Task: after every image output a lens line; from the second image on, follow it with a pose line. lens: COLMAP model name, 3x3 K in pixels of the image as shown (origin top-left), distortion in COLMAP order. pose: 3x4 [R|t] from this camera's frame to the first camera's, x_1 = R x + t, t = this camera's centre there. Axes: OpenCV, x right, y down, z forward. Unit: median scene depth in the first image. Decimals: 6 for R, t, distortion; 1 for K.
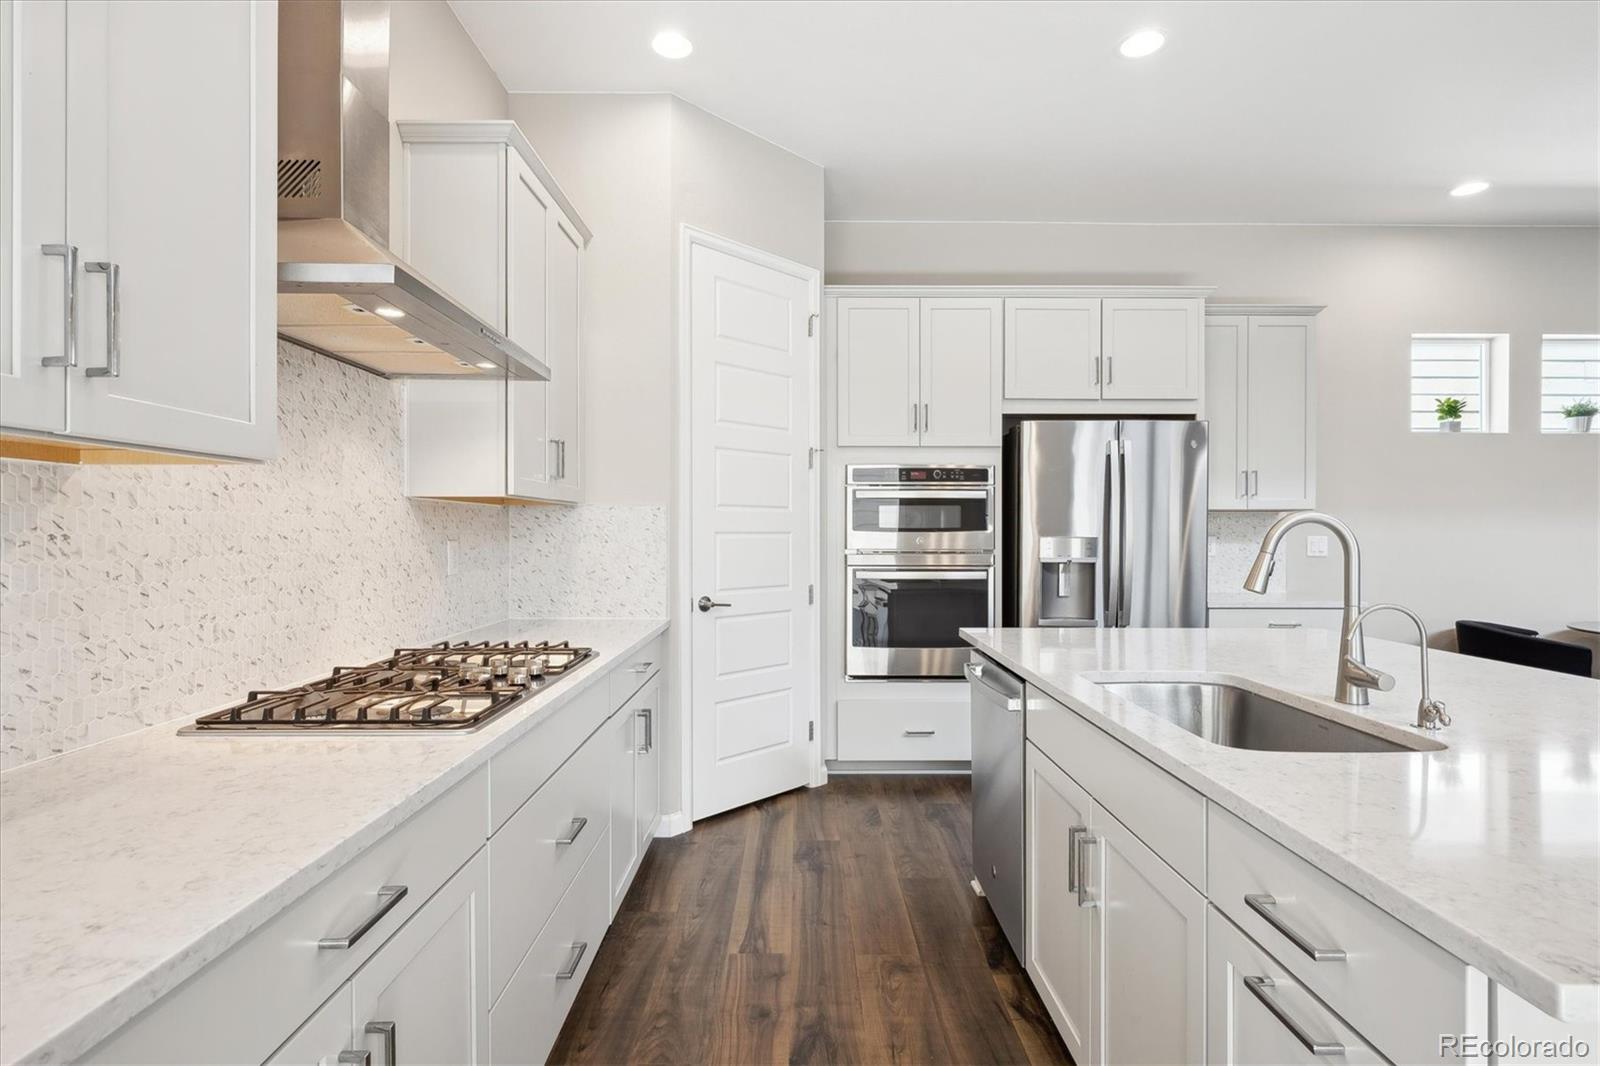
lens RADIAL K [[779.1, 0, 803.0], [0, 779.1, 532.8], [0, 0, 1]] dist [0.000656, 0.000402]
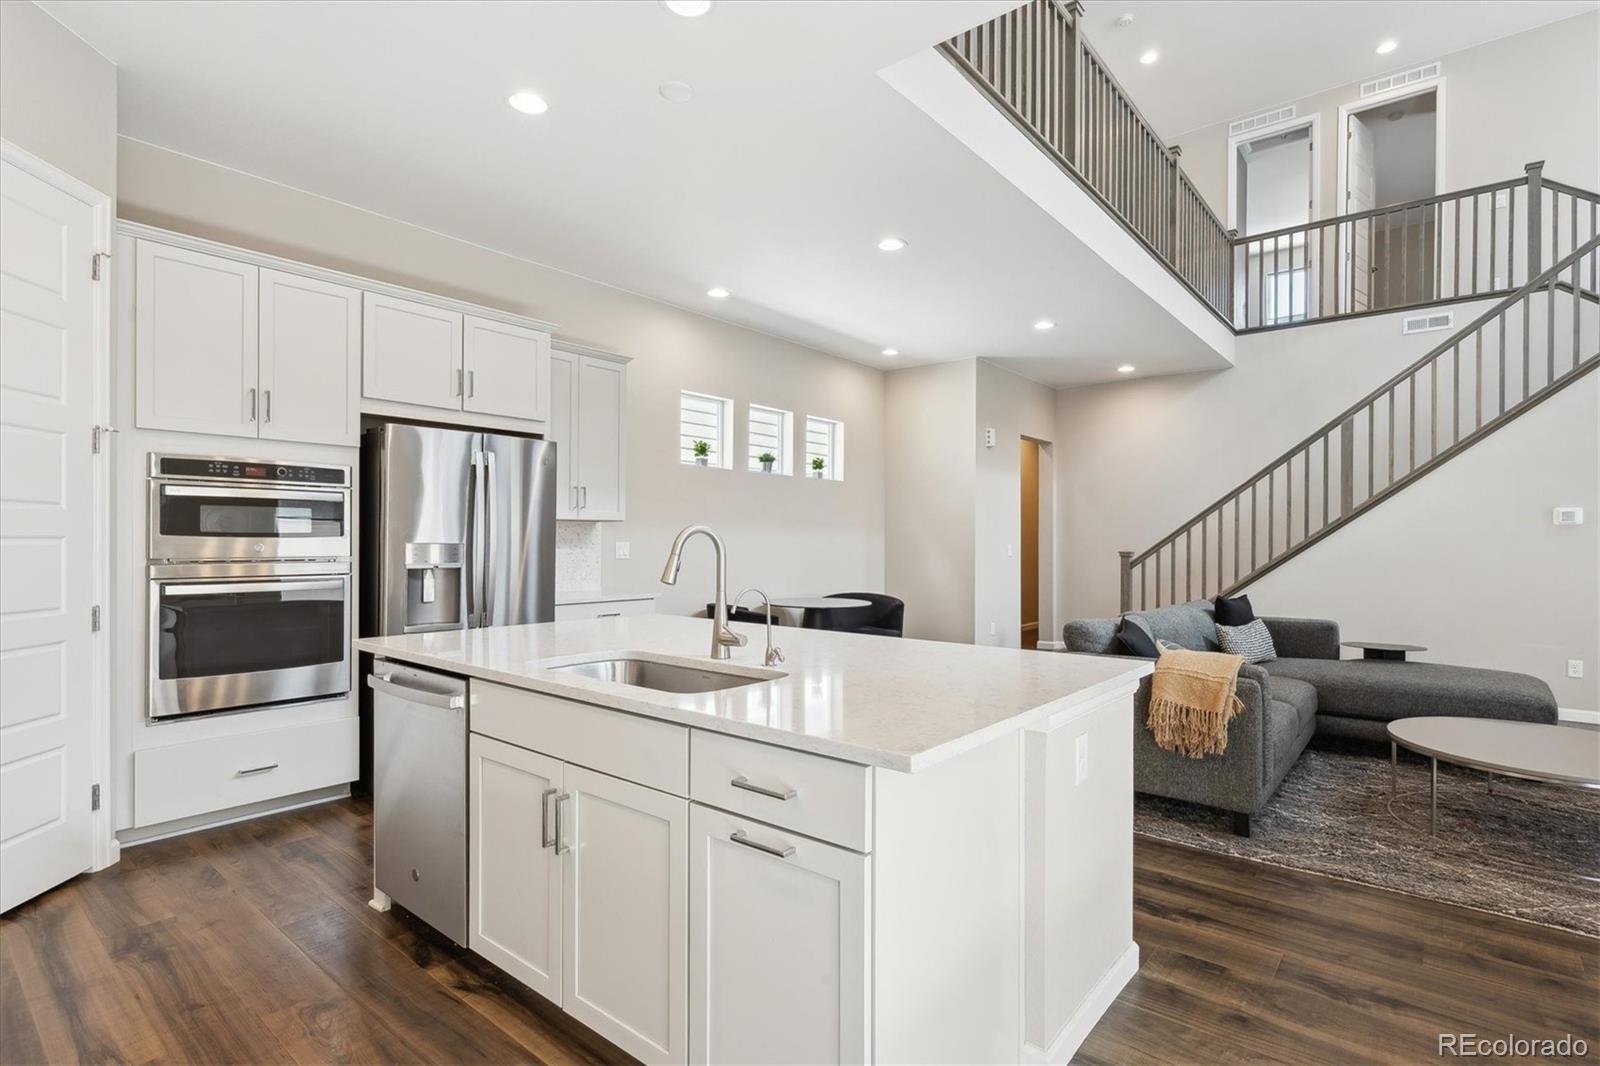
lens RADIAL K [[779.1, 0, 798.4], [0, 779.1, 535.3], [0, 0, 1]] dist [0.000656, 0.000402]
pose [[0.651507, 0.006645, 0.758613, -0.119544], [-0.003496, 0.999977, -0.005756, -0.000215], [-0.758634, 0.001098, 0.651516, -0.019388]]
